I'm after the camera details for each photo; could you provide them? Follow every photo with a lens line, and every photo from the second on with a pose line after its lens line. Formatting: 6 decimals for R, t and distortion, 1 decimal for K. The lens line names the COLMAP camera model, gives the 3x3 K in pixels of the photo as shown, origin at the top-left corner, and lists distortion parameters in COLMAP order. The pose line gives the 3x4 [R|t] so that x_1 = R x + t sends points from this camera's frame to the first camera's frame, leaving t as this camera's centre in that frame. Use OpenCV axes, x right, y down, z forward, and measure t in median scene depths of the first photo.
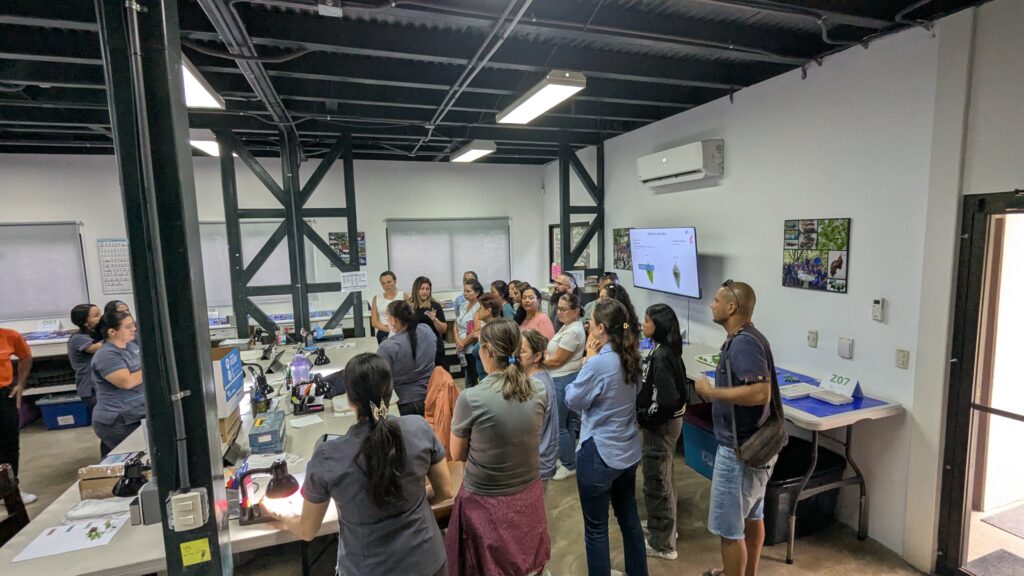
lens RADIAL K [[464.0, 0, 512.0], [0, 464.0, 288.0], [0, 0, 1]] dist [0.000095, 0.000002]
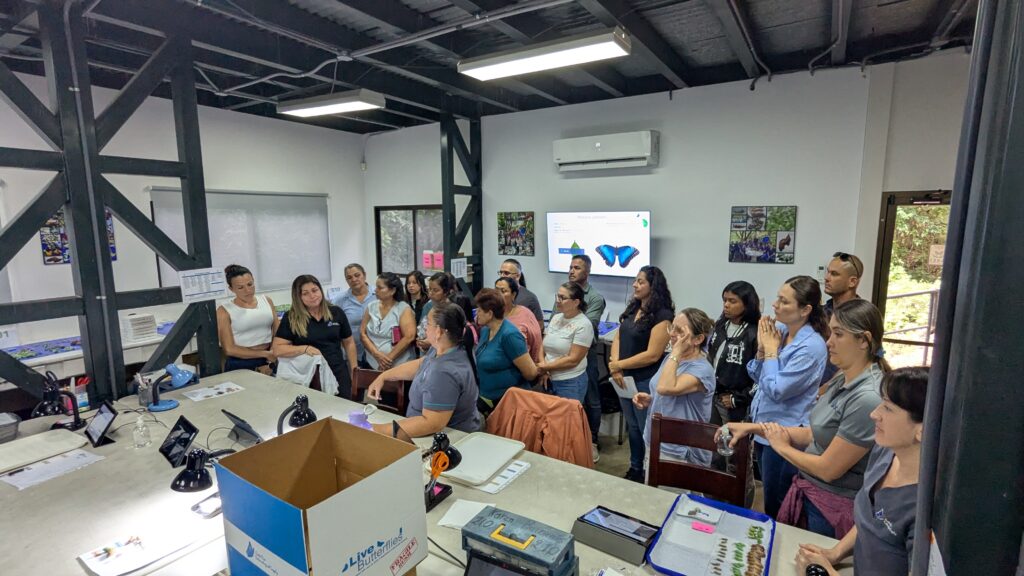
lens RADIAL K [[484.1, 0, 512.0], [0, 484.1, 288.0], [0, 0, 1]] dist [0.012839, -0.000085]
pose [[0.782375, -0.066695, 0.619227, -0.548831], [0.057774, 0.997735, 0.034468, -0.010257], [-0.620123, 0.008809, 0.784455, 0.313094]]
